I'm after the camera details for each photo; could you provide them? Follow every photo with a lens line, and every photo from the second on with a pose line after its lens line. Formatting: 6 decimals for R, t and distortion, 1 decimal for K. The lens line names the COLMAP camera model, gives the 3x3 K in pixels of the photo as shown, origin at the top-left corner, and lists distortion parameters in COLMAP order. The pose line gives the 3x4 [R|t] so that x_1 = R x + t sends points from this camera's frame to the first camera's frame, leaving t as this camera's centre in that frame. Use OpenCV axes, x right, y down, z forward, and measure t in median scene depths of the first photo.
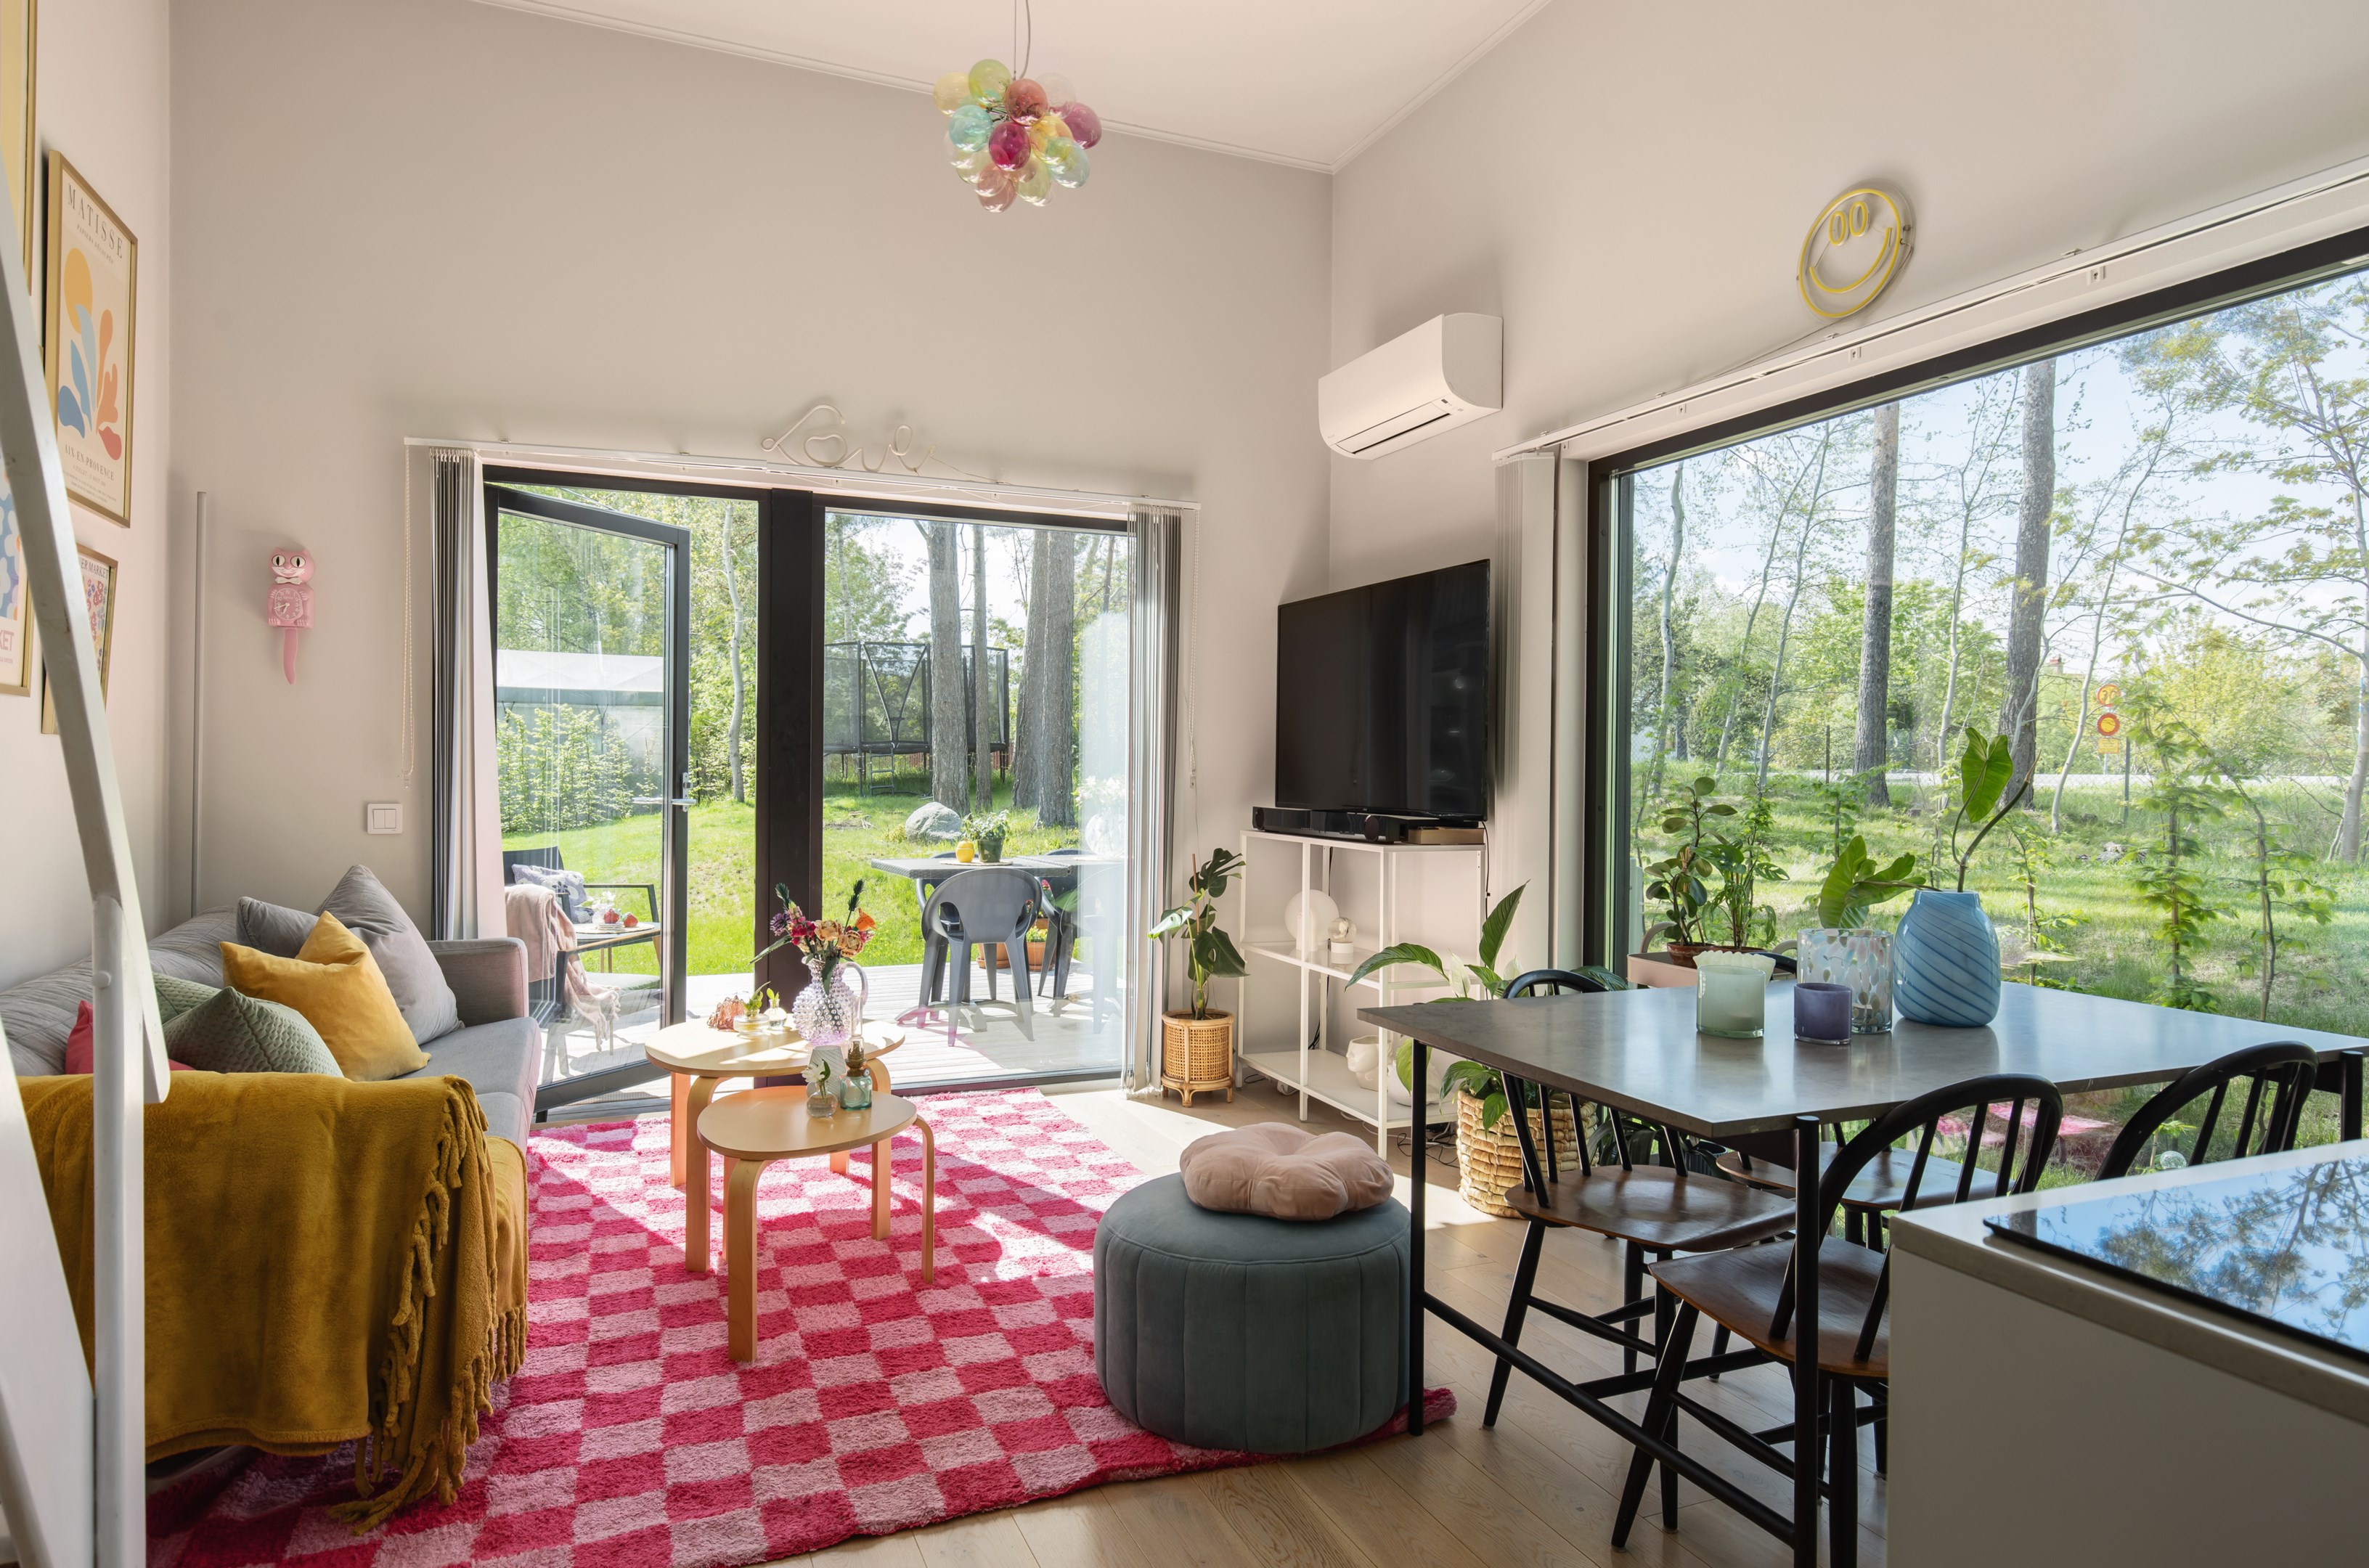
lens RADIAL K [[1368.1, 0, 1184.5], [0, 1368.1, 784.0], [0, 0, 1]] dist [0.004675, -0.001191]
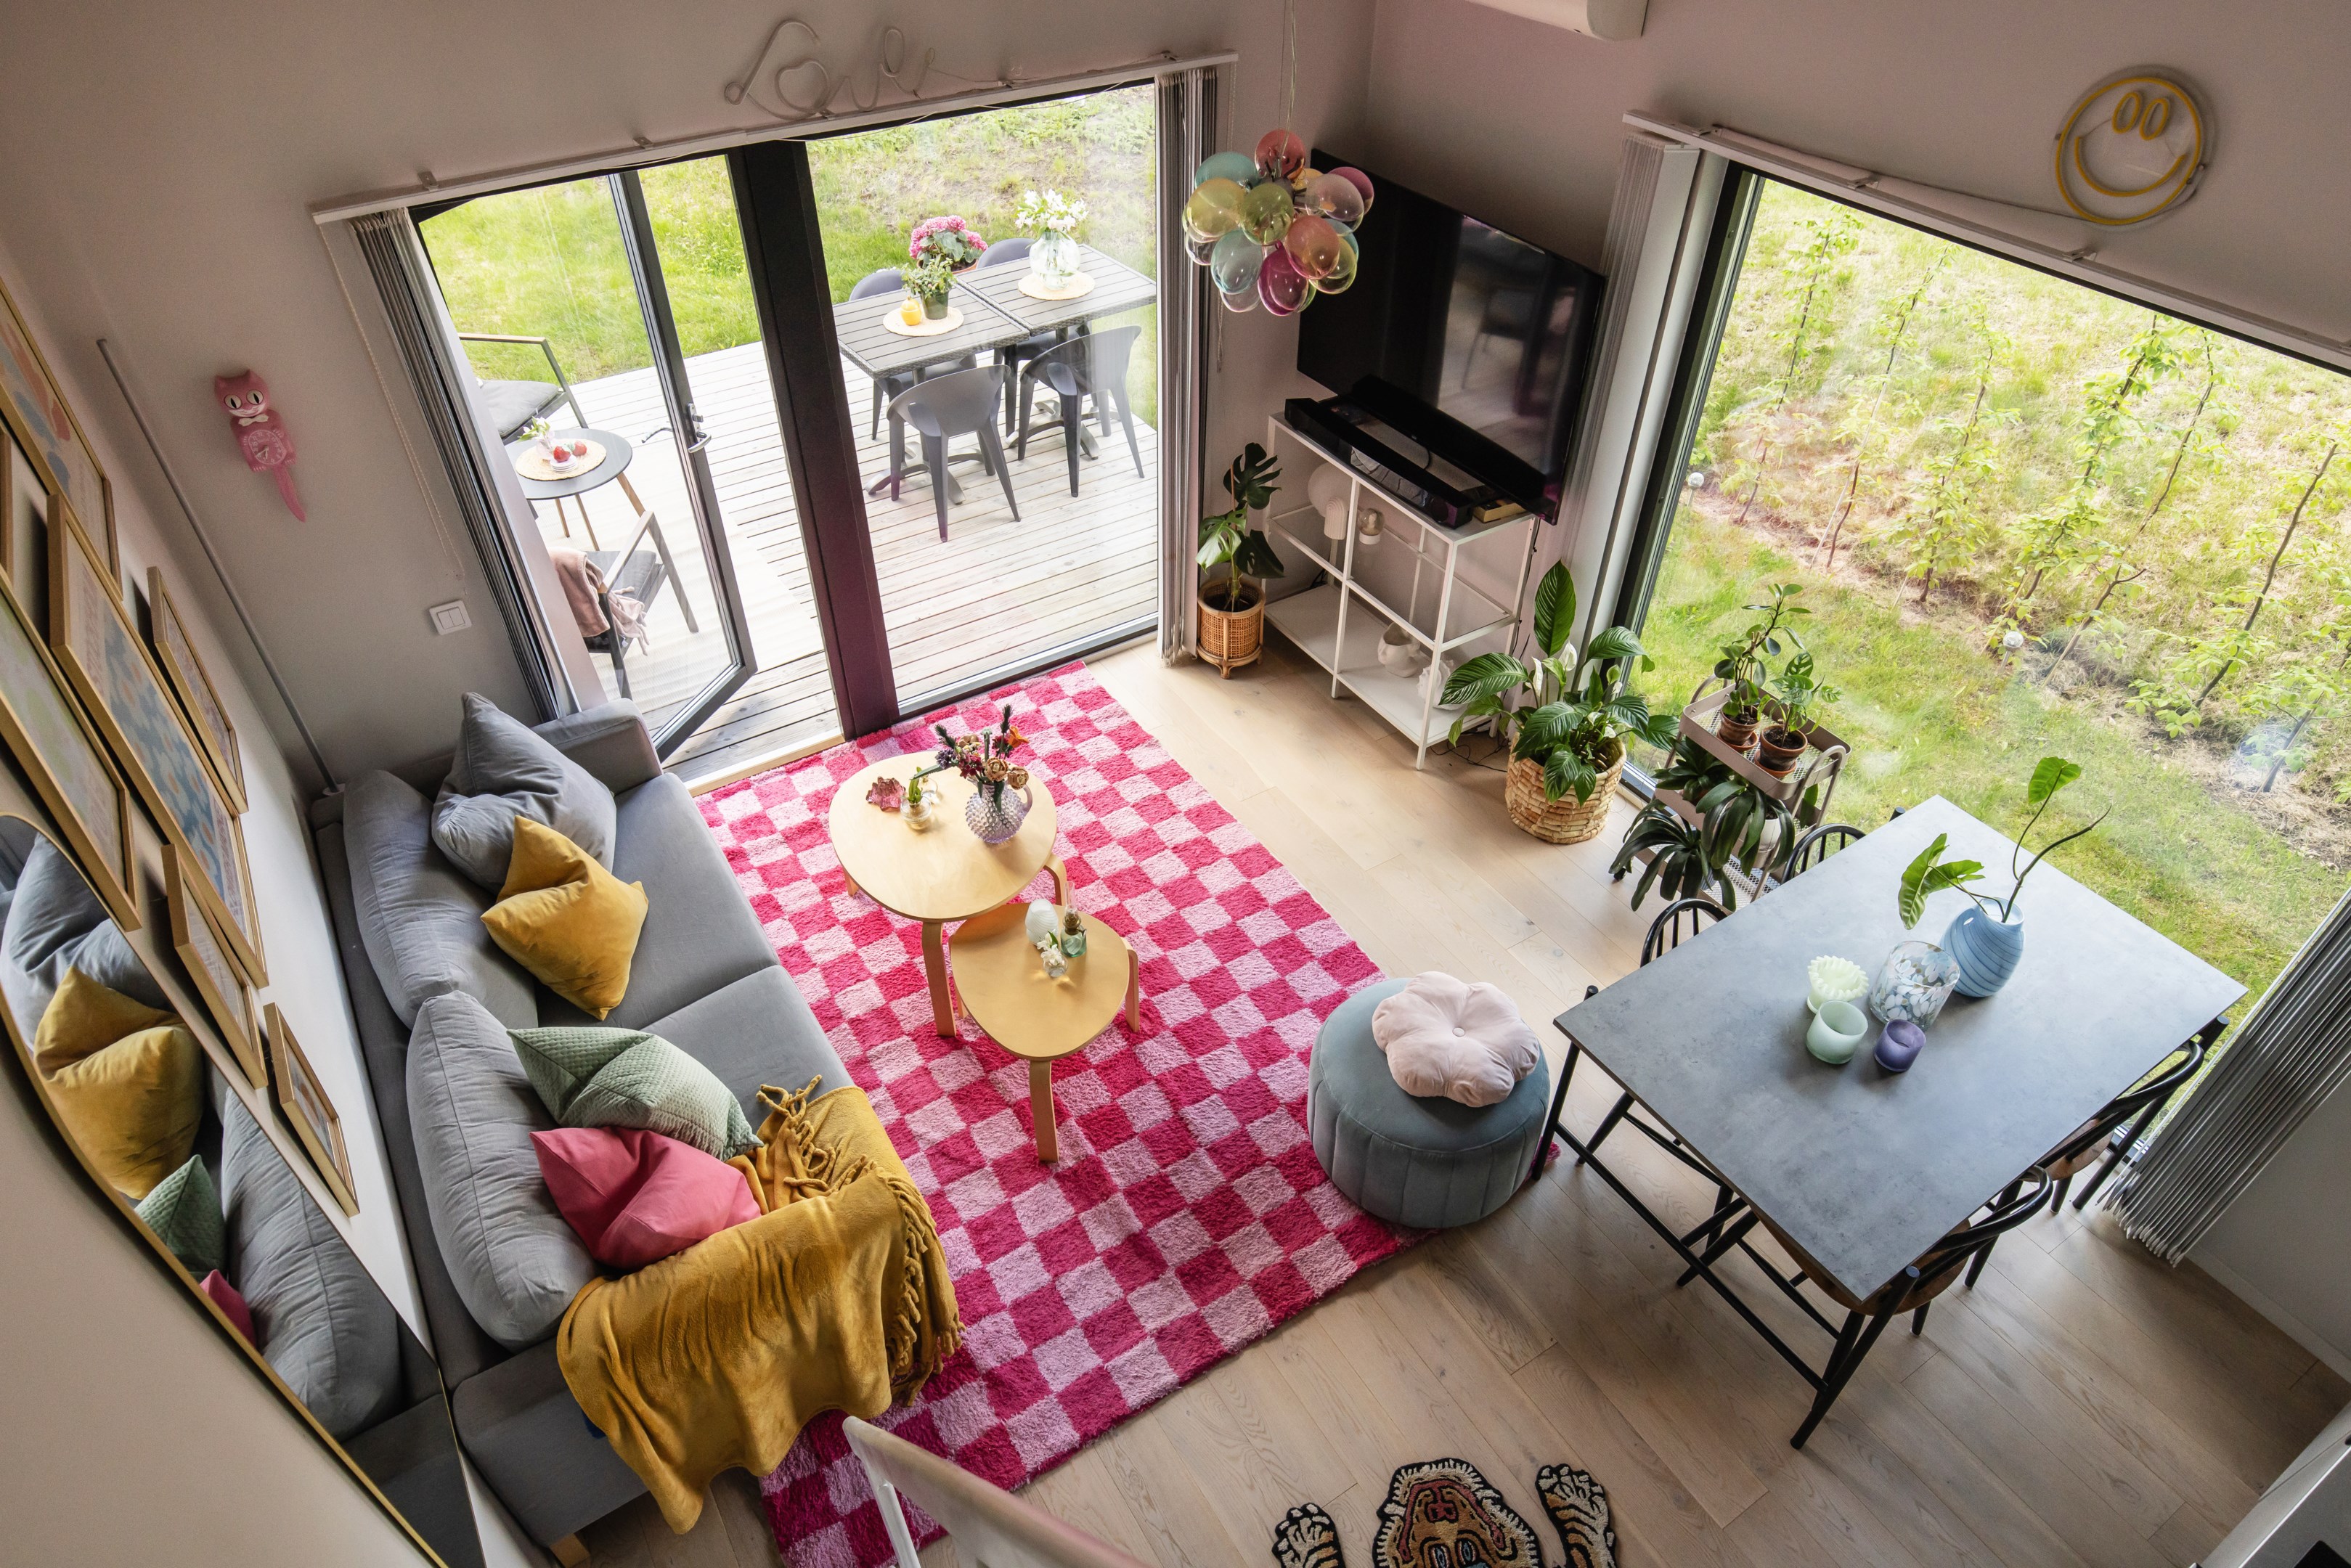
lens RADIAL K [[1410.6, 0, 1175.5], [0, 1410.6, 784.0], [0, 0, 1]] dist [0.022798, -0.000382]
pose [[0.987467, -0.112474, 0.110722, -0.223446], [0.015041, 0.765406, 0.643372, -0.555253], [-0.157110, -0.633643, 0.757504, 0.105669]]
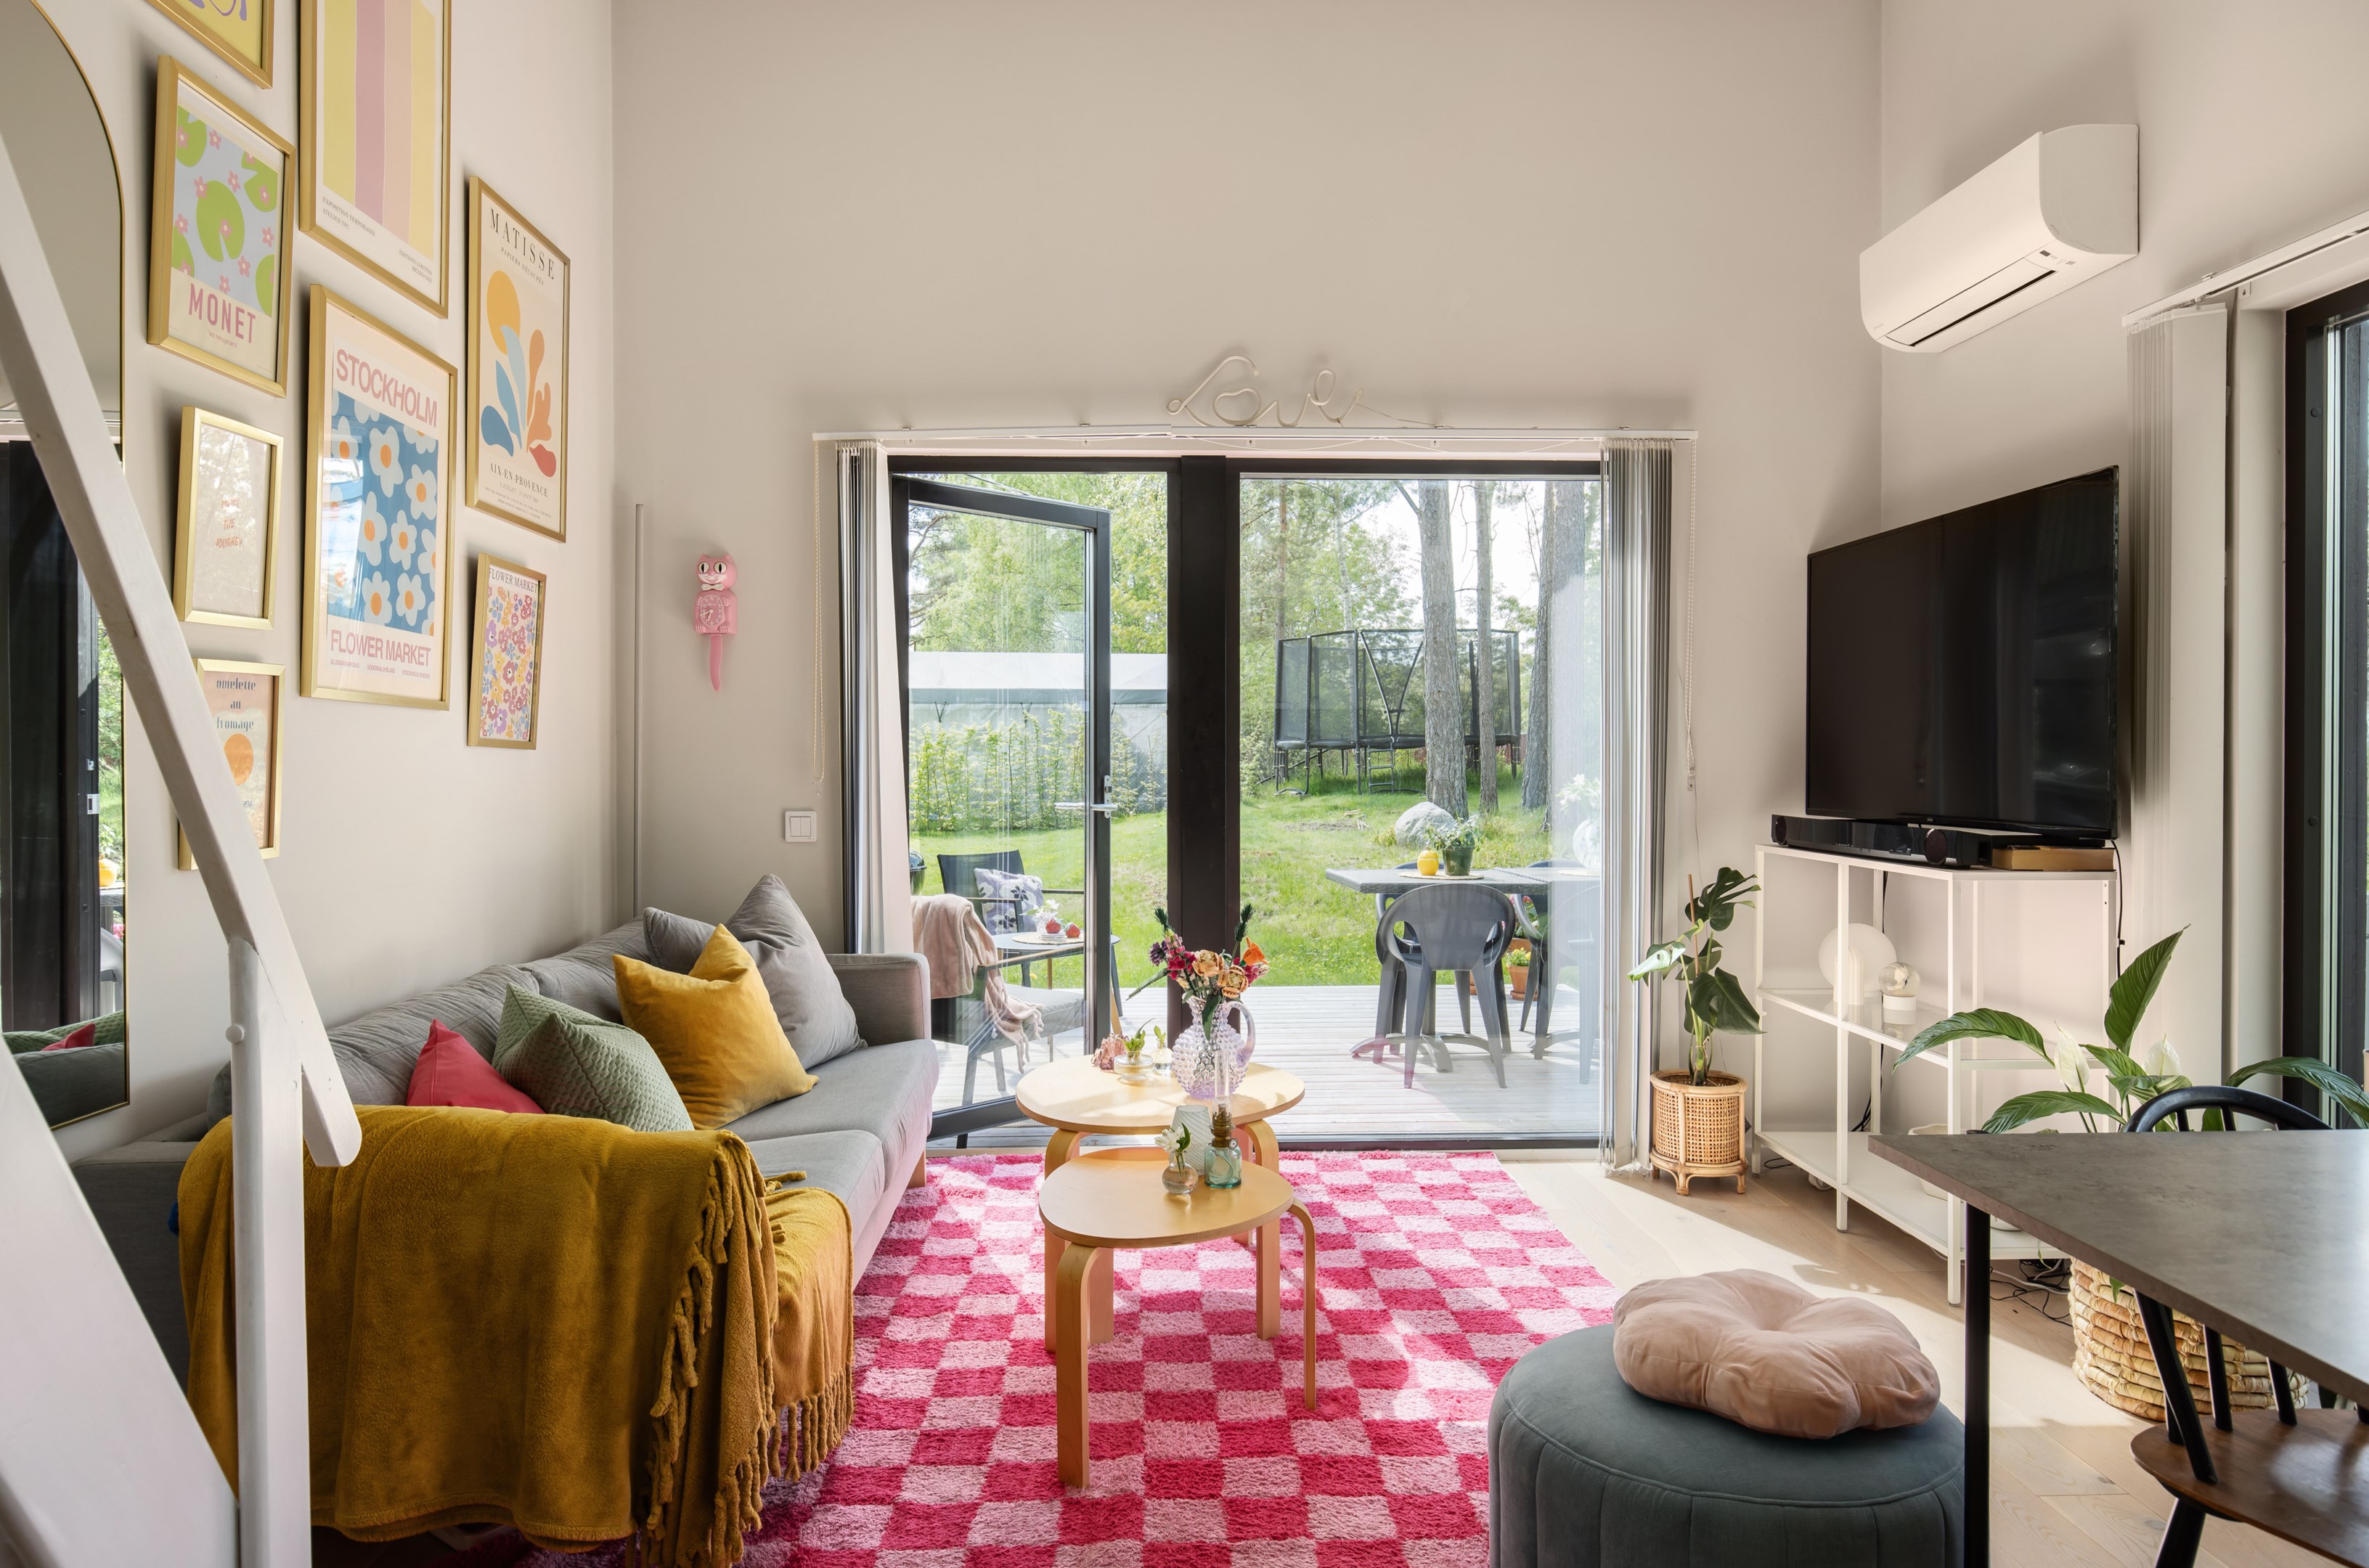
lens RADIAL K [[1460.3, 0, 1177.8], [0, 1460.3, 777.2], [0, 0, 1]] dist [0.000502, -0.001404]
pose [[0.933494, -0.006161, -0.358541, 0.042699], [0.005684, 0.999981, -0.002385, -0.006163], [0.358549, 0.000188, 0.933511, 0.136306]]
